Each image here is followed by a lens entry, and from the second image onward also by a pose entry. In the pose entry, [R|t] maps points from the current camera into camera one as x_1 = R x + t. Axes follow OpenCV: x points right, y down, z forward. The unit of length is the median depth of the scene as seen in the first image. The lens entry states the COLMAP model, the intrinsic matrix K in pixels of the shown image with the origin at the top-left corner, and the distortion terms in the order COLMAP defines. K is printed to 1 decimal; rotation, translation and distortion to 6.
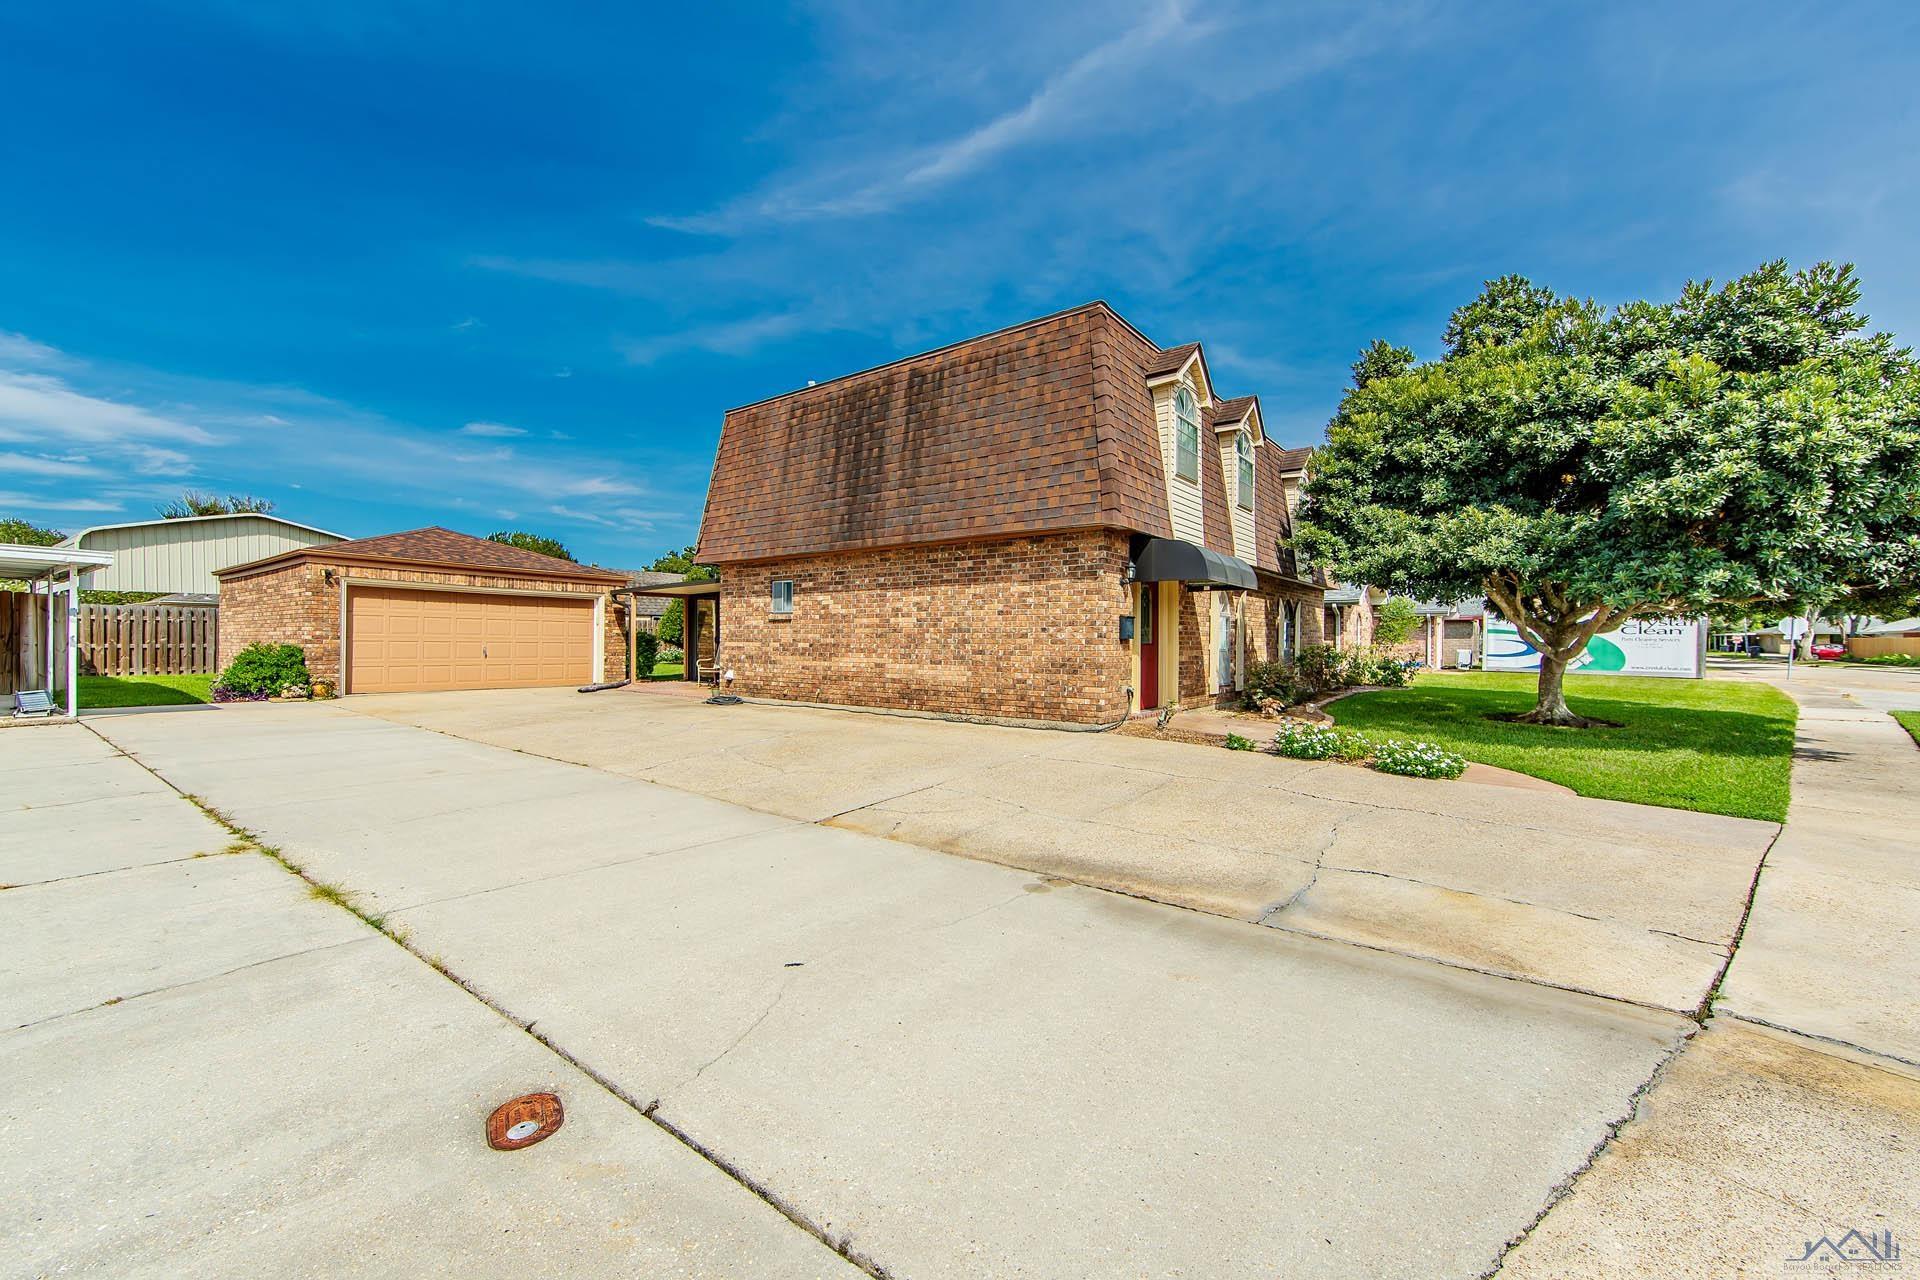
lens RADIAL K [[746.9, 0, 957.9], [0, 746.9, 641.7], [0, 0, 1]] dist [-0.015097, -0.000098]
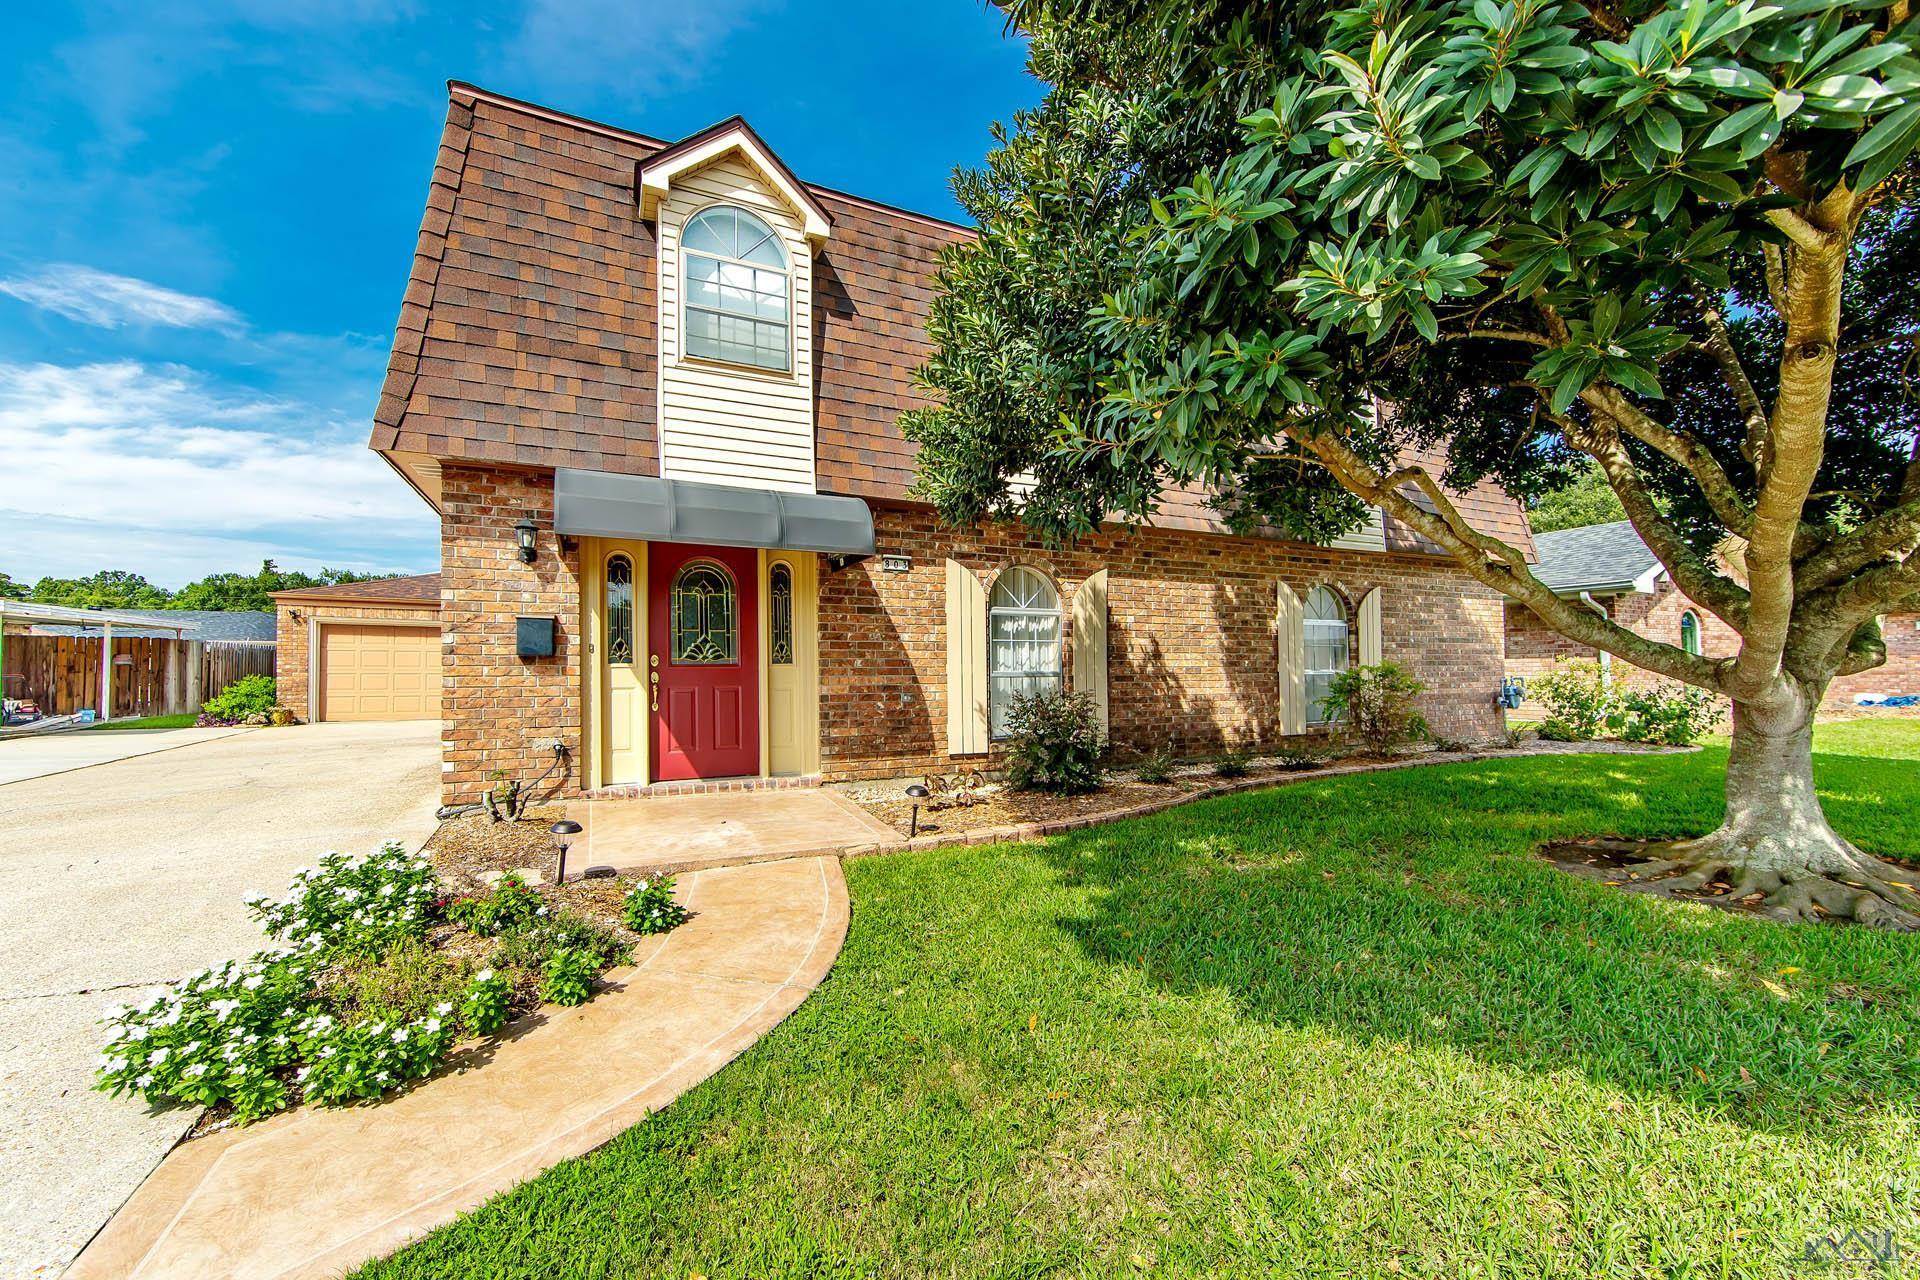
lens RADIAL K [[746.9, 0, 957.9], [0, 746.9, 642.0], [0, 0, 1]] dist [-0.015097, -0.000098]
pose [[0.888004, -0.029149, -0.458910, 0.546802], [0.010109, 0.998985, -0.043893, 0.010033], [0.459724, 0.034338, 0.887398, 0.460223]]
